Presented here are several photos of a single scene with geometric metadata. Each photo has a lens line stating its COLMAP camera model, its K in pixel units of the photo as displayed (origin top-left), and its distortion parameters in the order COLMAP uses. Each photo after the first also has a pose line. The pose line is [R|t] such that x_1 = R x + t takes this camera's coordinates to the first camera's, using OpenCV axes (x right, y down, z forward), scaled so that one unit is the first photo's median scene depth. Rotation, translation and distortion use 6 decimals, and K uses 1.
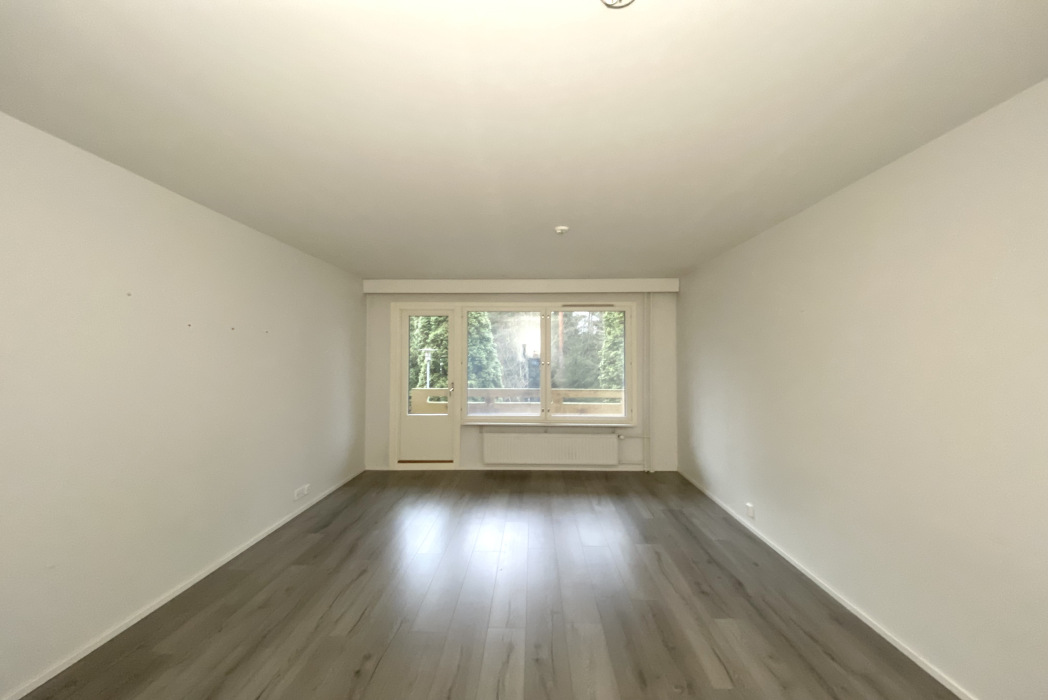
lens RADIAL K [[416.9, 0, 524.0], [0, 416.9, 350.0], [0, 0, 1]] dist [-0.000348, 0.000002]
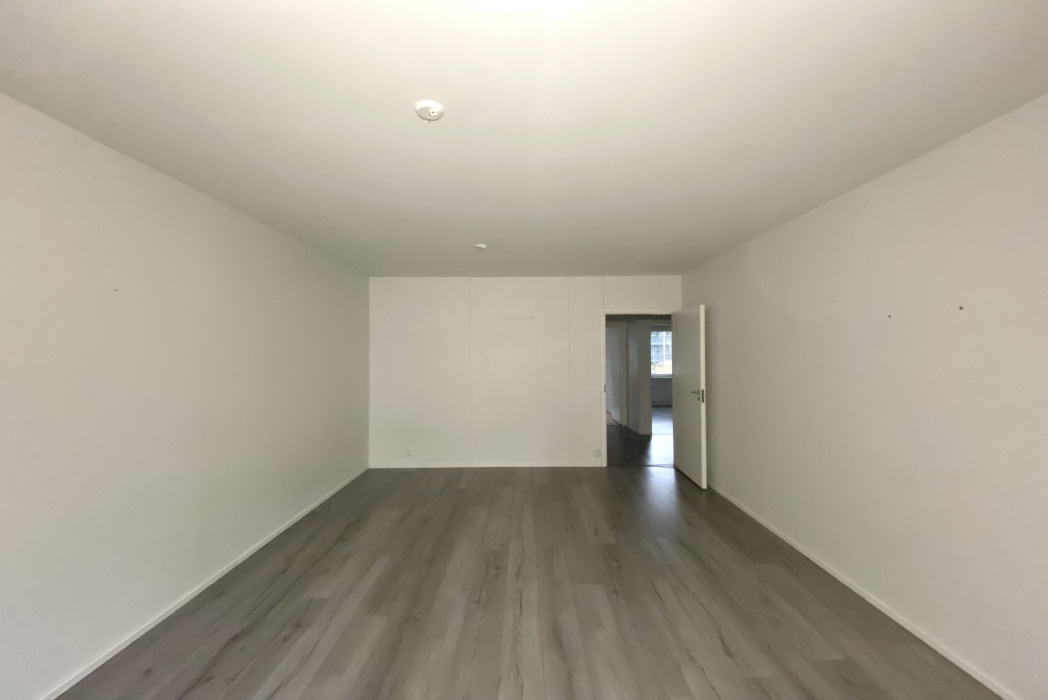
lens RADIAL K [[416.9, 0, 524.0], [0, 416.9, 350.0], [0, 0, 1]] dist [-0.000348, 0.000002]
pose [[-0.999788, 0.001035, -0.020576, -0.022970], [0.001627, 0.999584, -0.028798, 0.038795], [0.020537, -0.028825, -0.999373, 2.073222]]
